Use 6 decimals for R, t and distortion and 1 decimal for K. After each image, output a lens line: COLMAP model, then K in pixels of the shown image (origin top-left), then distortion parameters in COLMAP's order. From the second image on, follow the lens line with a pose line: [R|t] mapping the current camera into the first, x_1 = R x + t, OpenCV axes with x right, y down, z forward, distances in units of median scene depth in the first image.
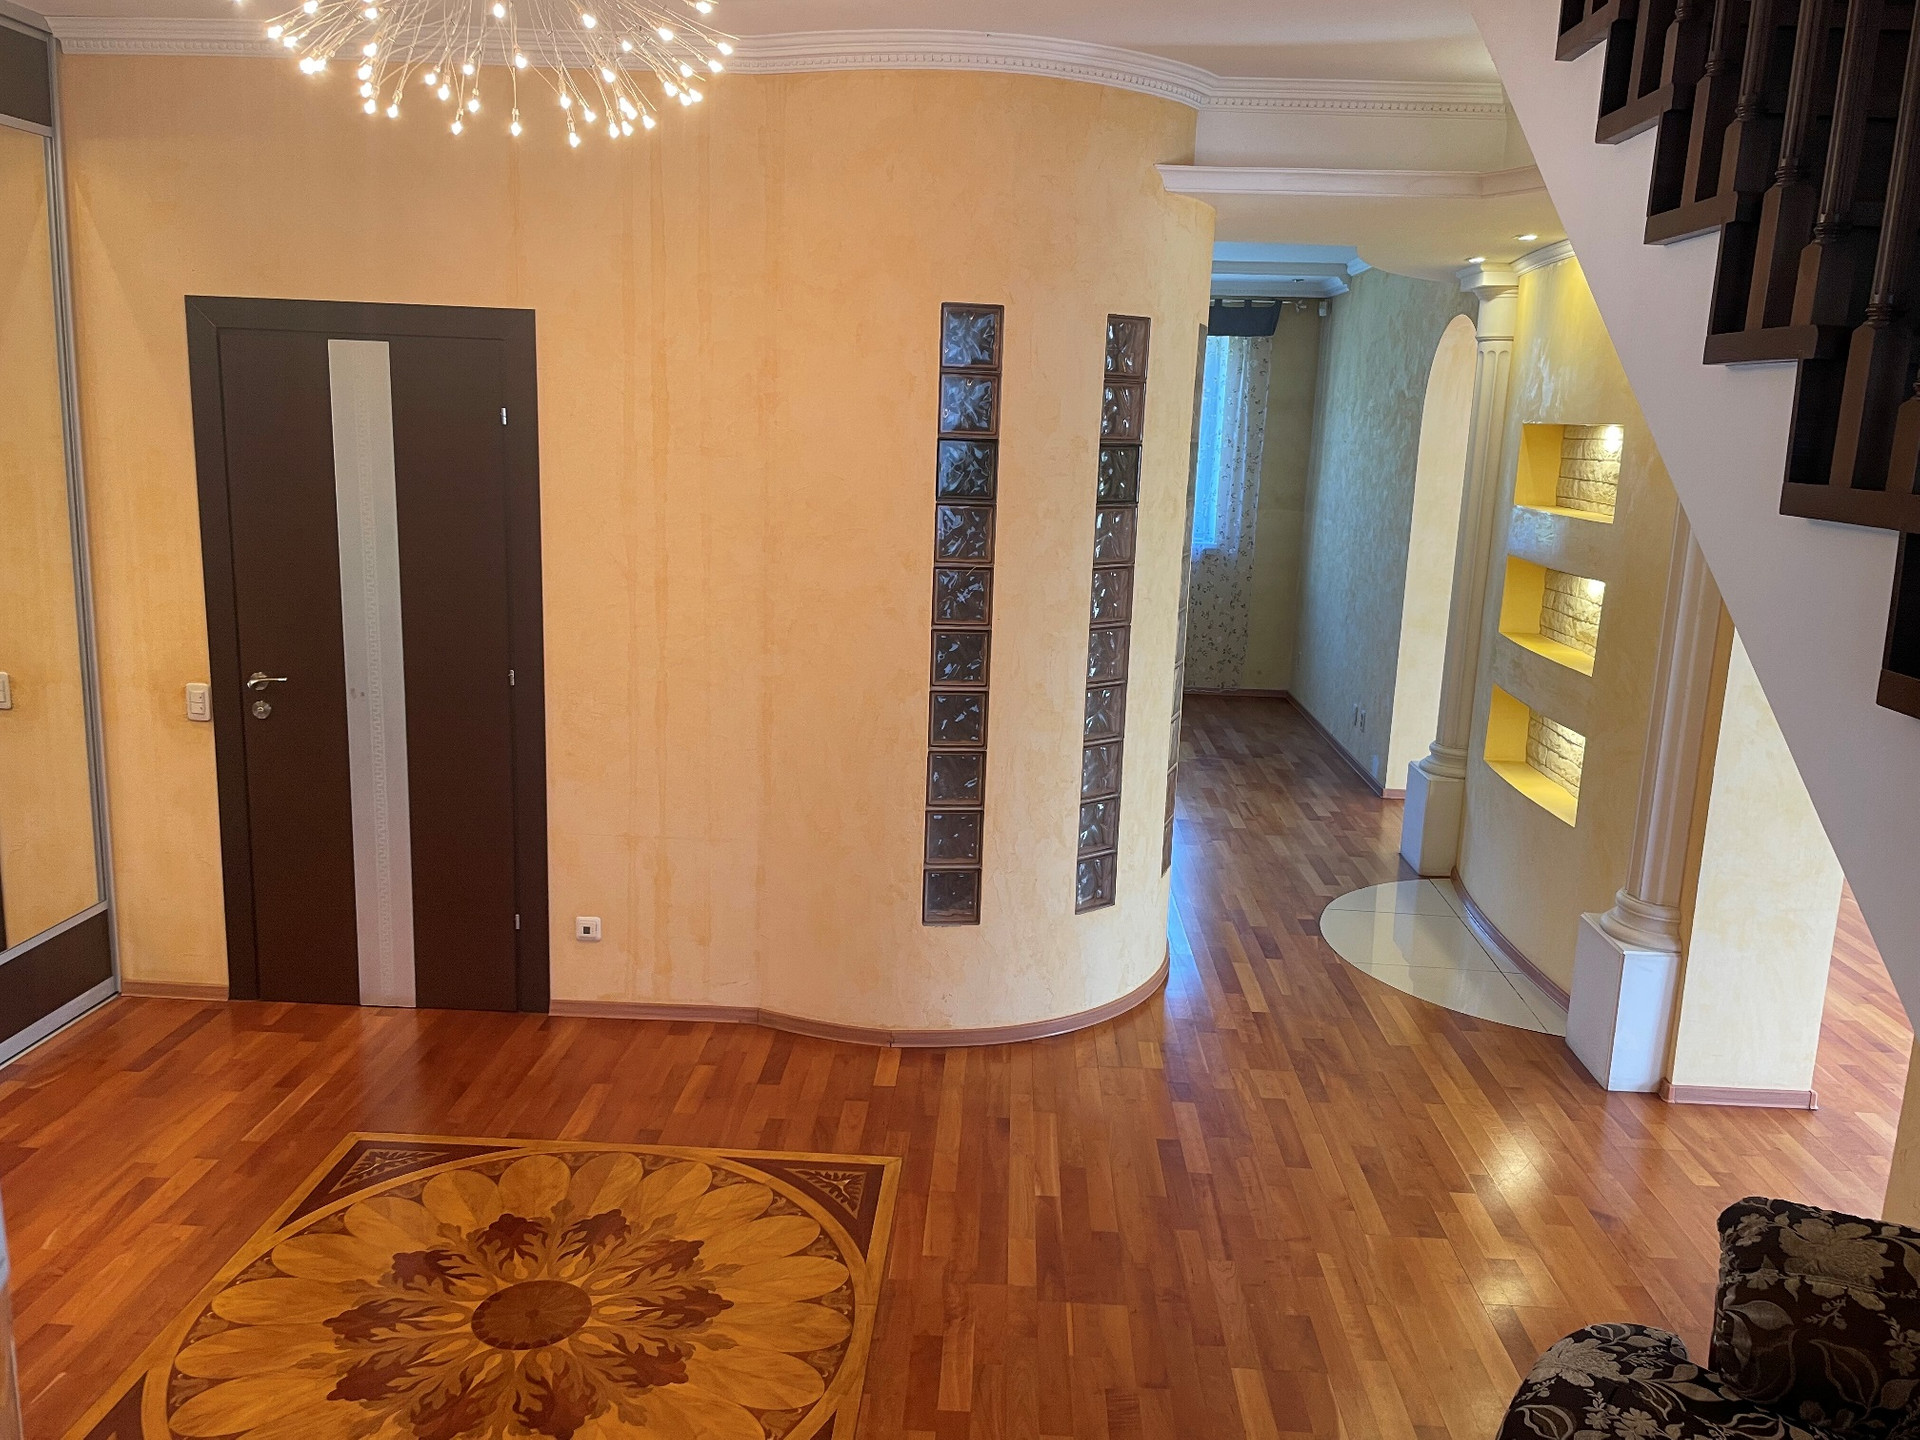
lens RADIAL K [[1442.3, 0, 974.3], [0, 1442.3, 700.5], [0, 0, 1]] dist [0.068992, -0.075365]
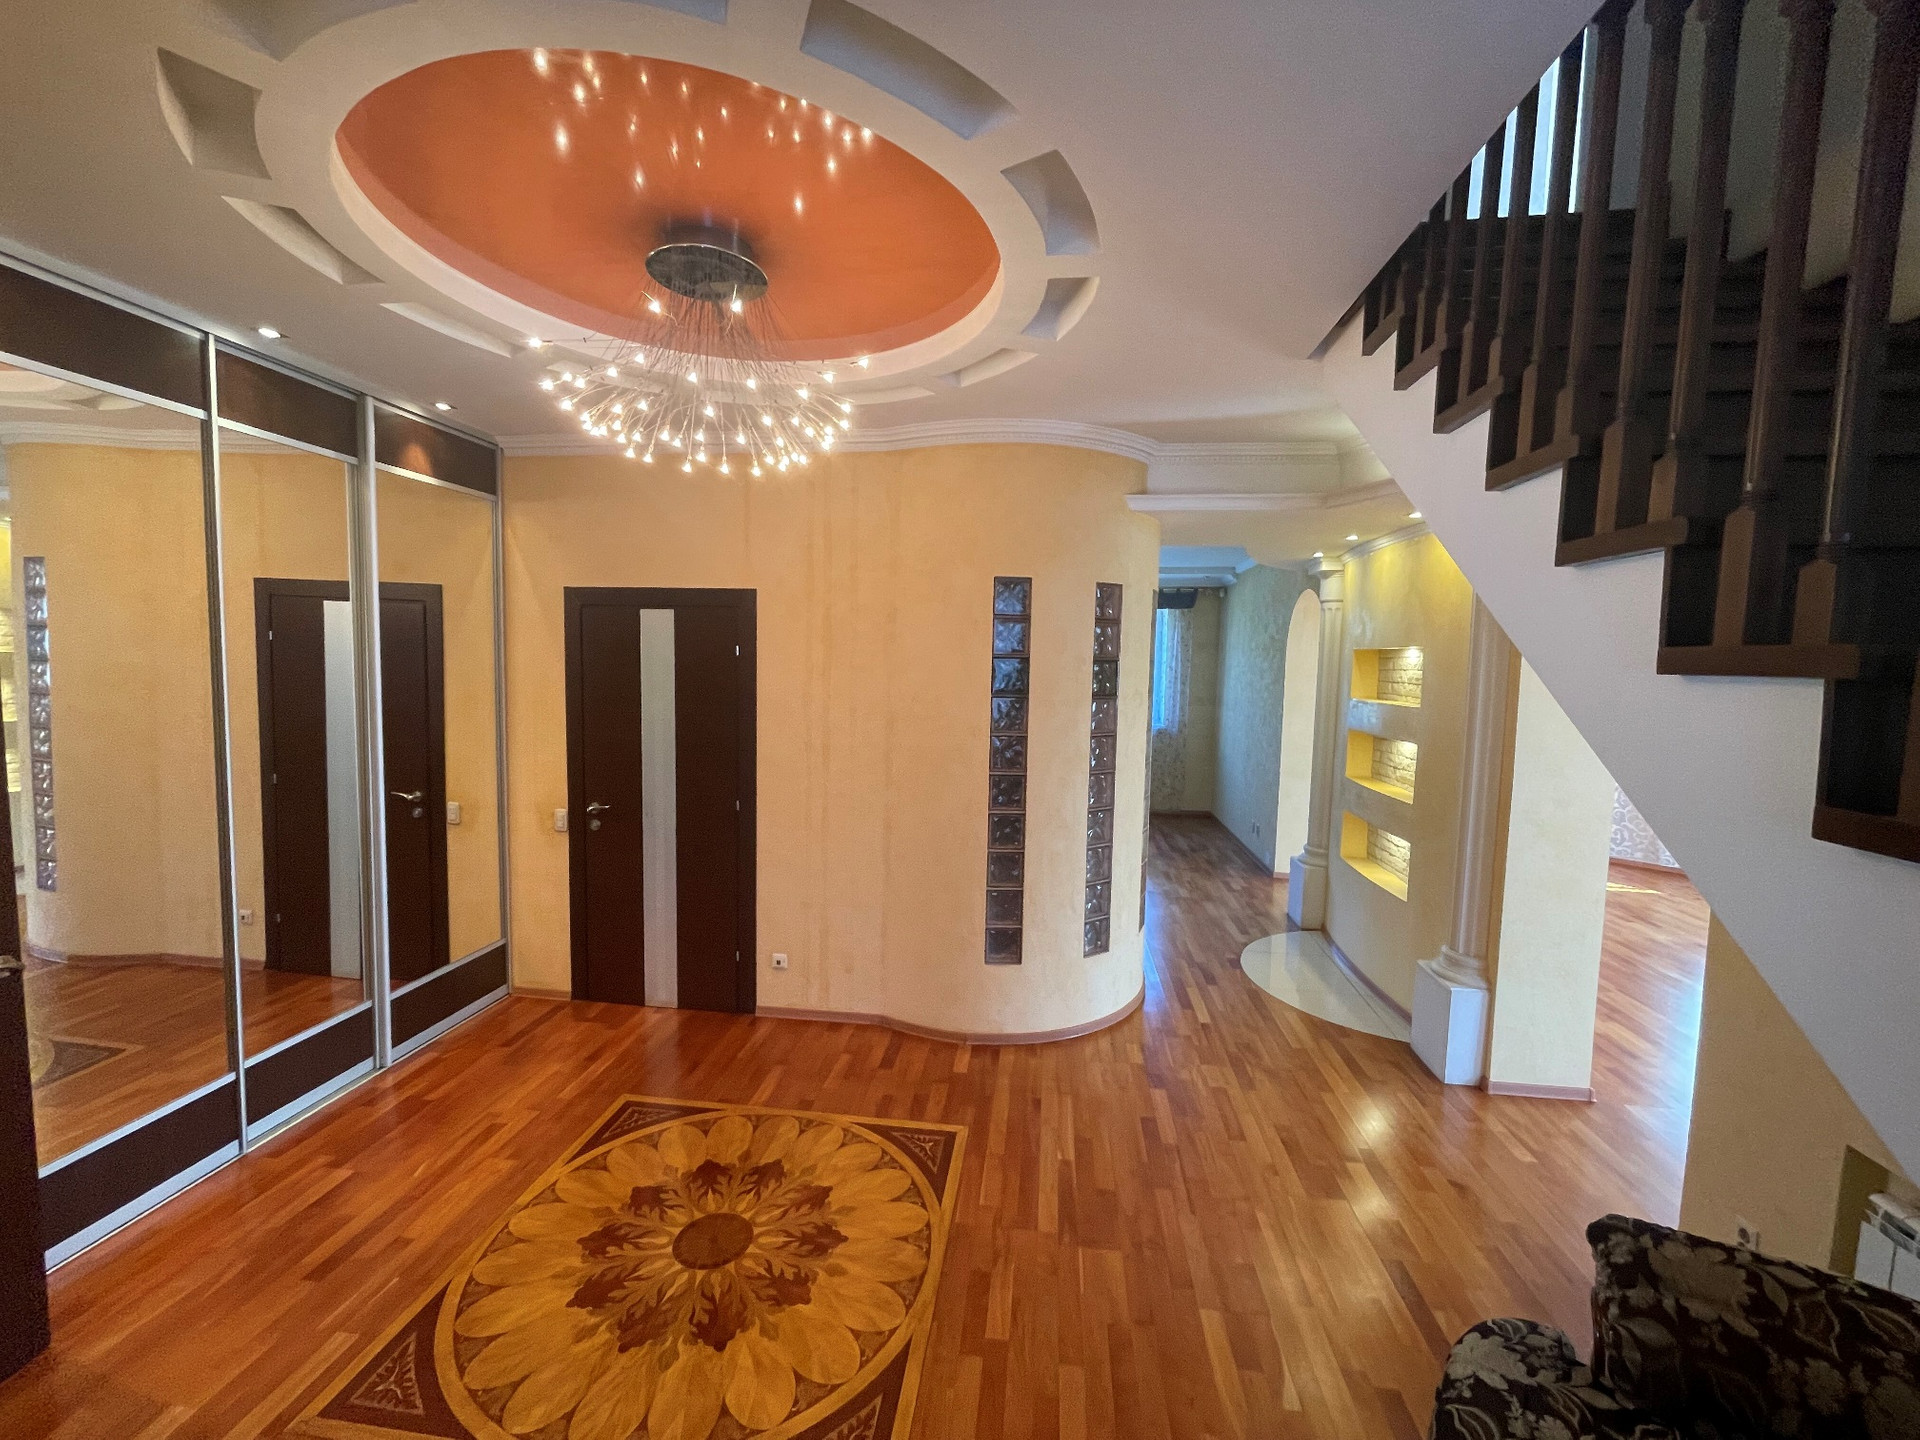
lens RADIAL K [[782.7, 0, 962.6], [0, 782.7, 722.8], [0, 0, 1]] dist [-0.008495, 0.005066]
pose [[0.996339, -0.009584, -0.084948, 0.015416], [-0.000490, 0.993039, -0.117782, -0.005119], [0.085485, 0.117393, 0.989399, 0.136122]]
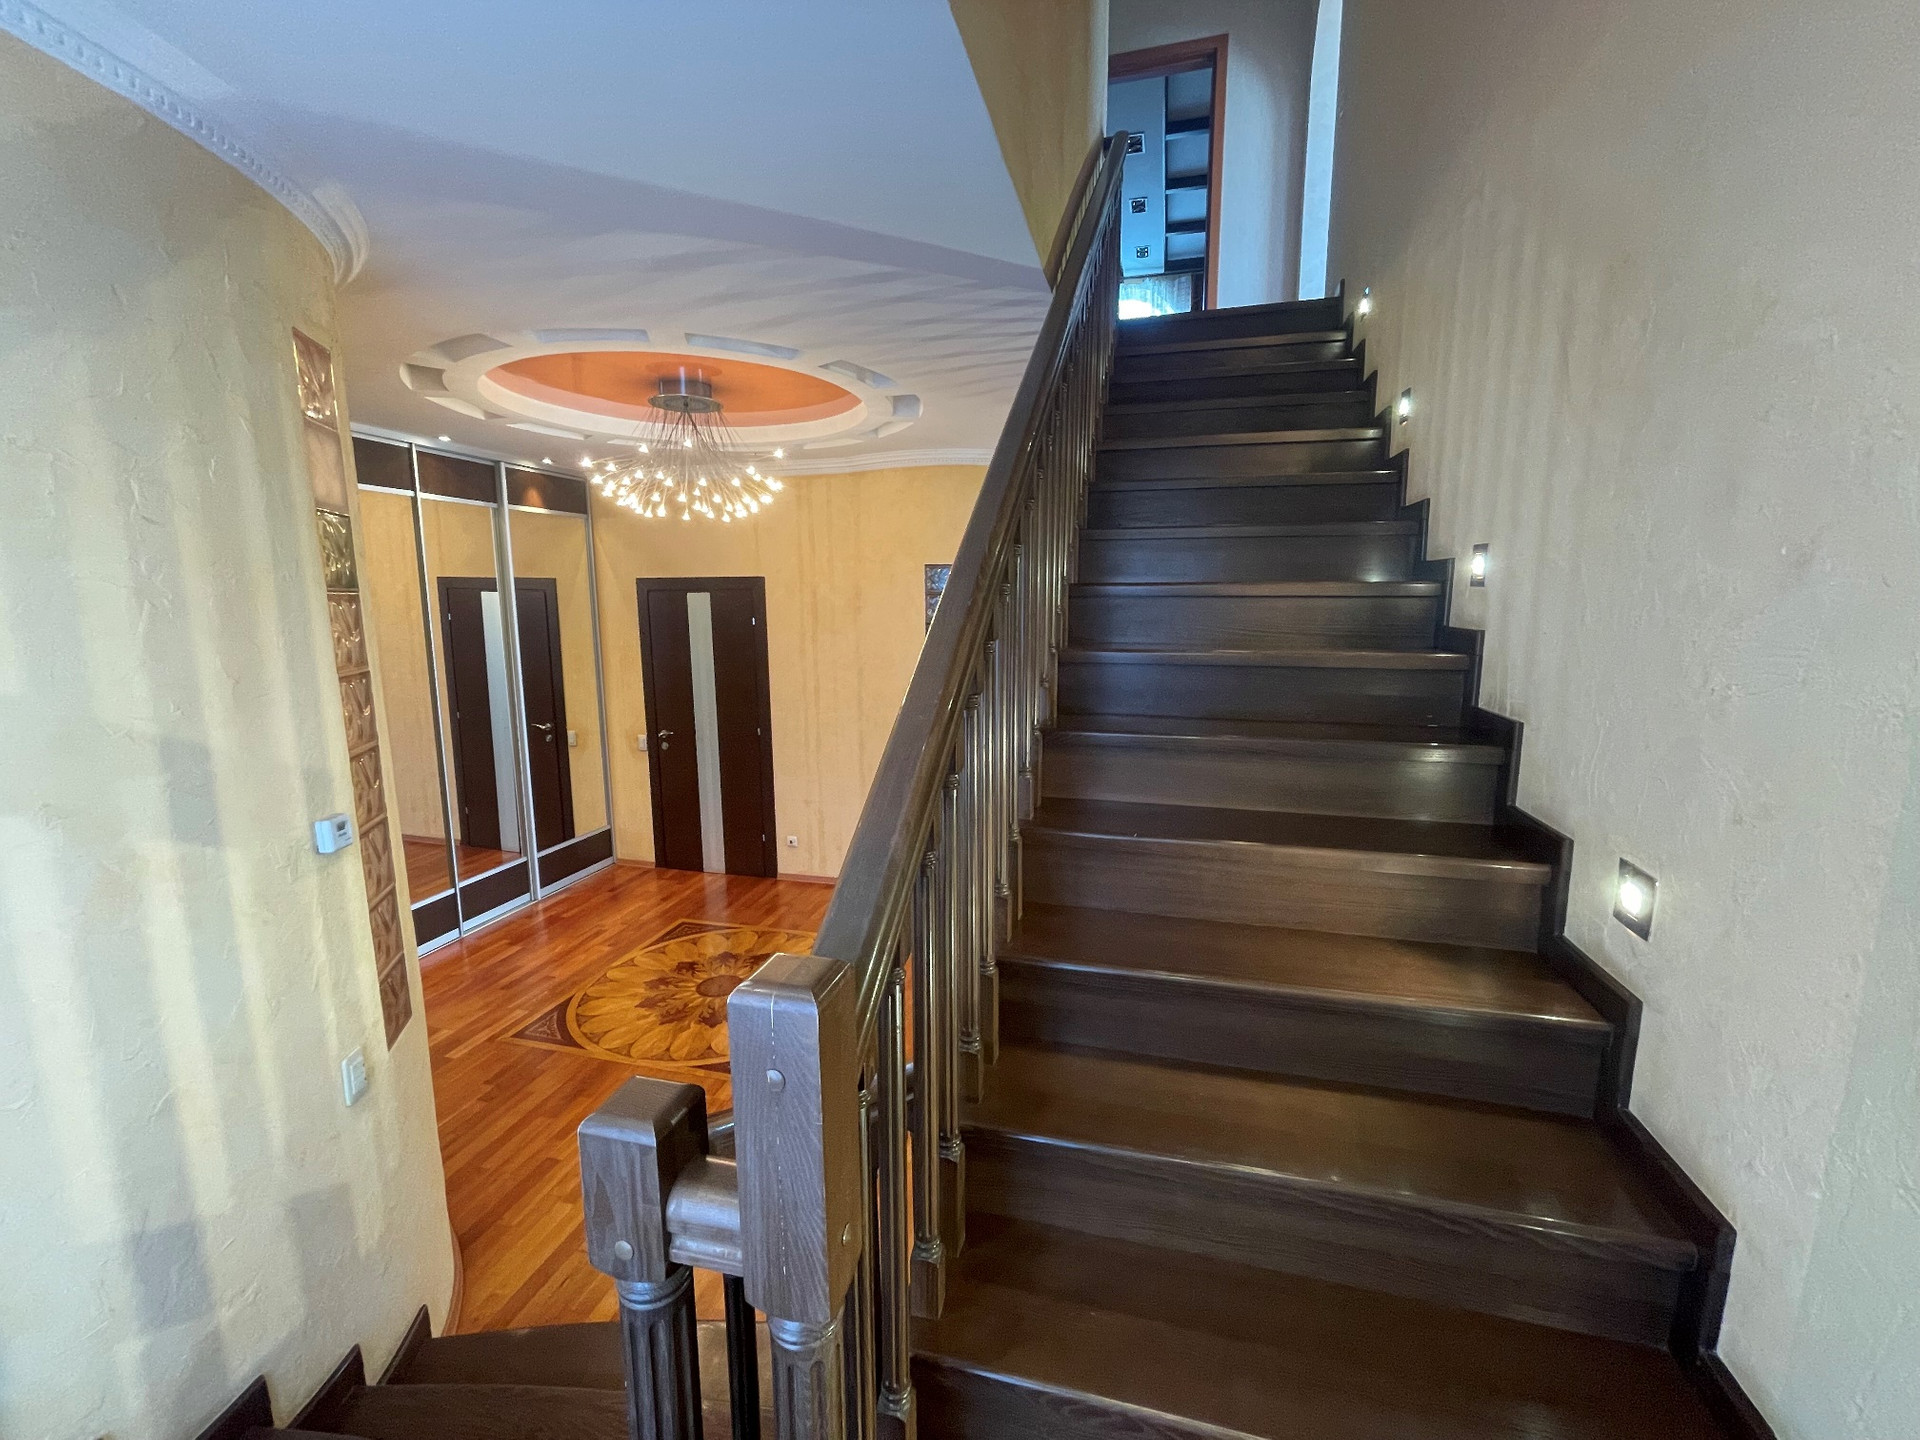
lens RADIAL K [[782.7, 0, 964.6], [0, 782.7, 720.0], [0, 0, 1]] dist [-0.008495, 0.005066]
pose [[0.976538, -0.009085, -0.215151, 0.293936], [-0.000358, 0.999040, -0.043811, 0.021742], [0.215343, 0.042860, 0.975597, -0.165381]]
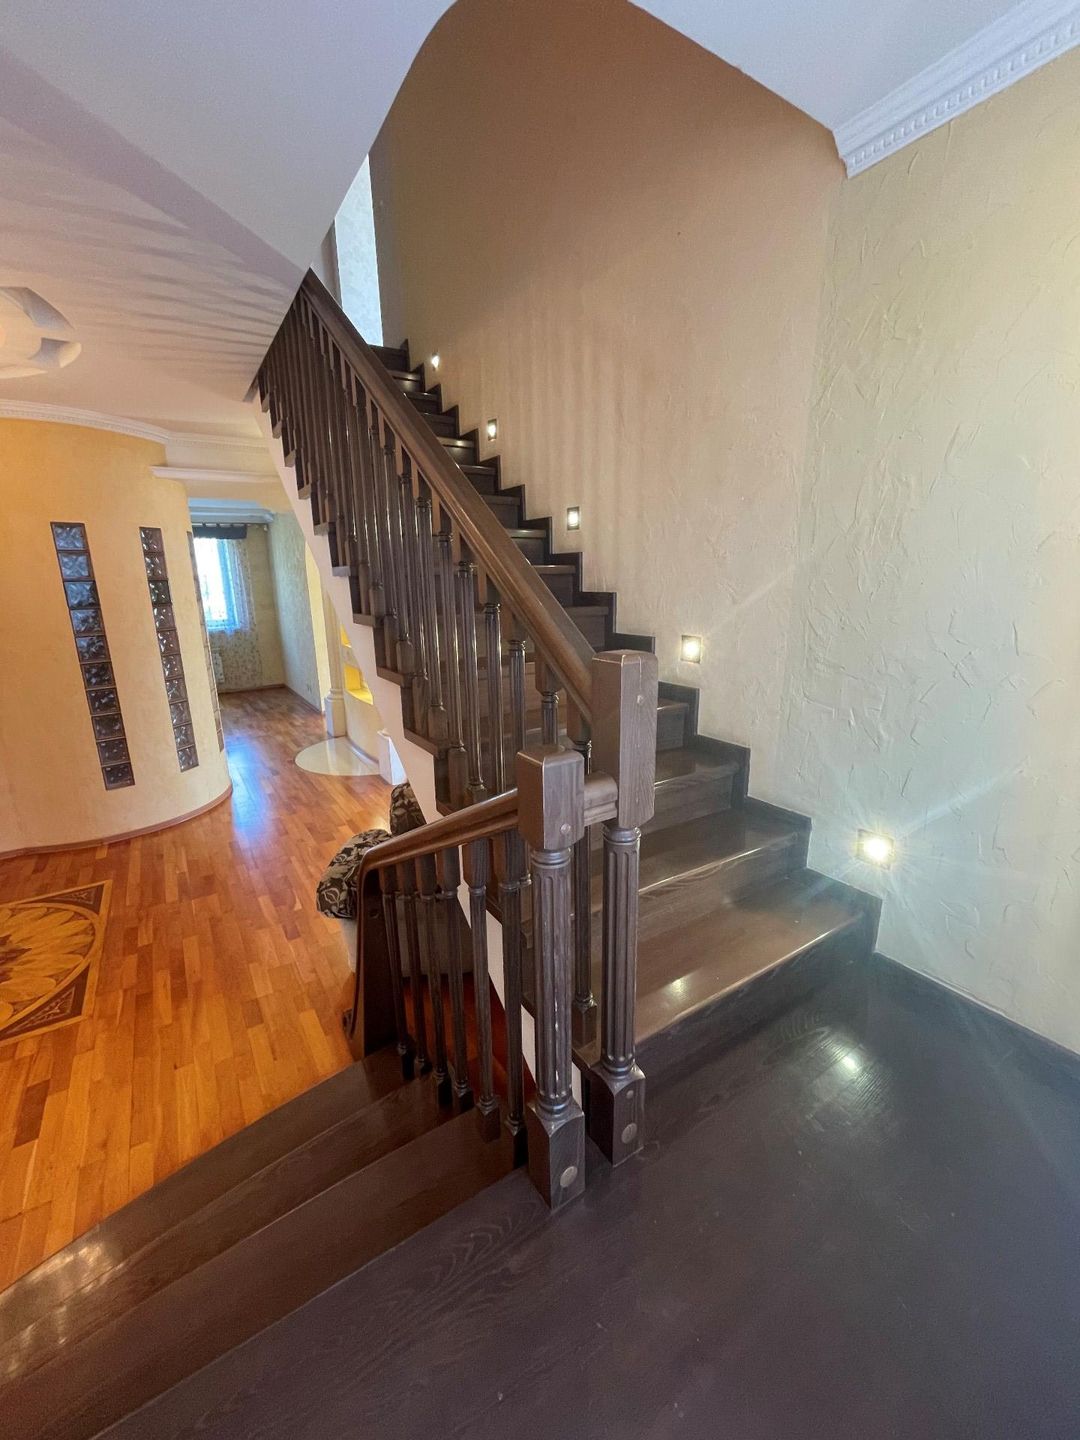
lens RADIAL K [[587.0, 0, 537.3], [0, 587.0, 721.2], [0, 0, 1]] dist [-0.008495, 0.005066]
pose [[0.821673, -0.188004, 0.538059, 0.053216], [0.159319, 0.982162, 0.099880, 0.065270], [-0.547239, 0.003654, 0.836968, -0.196343]]
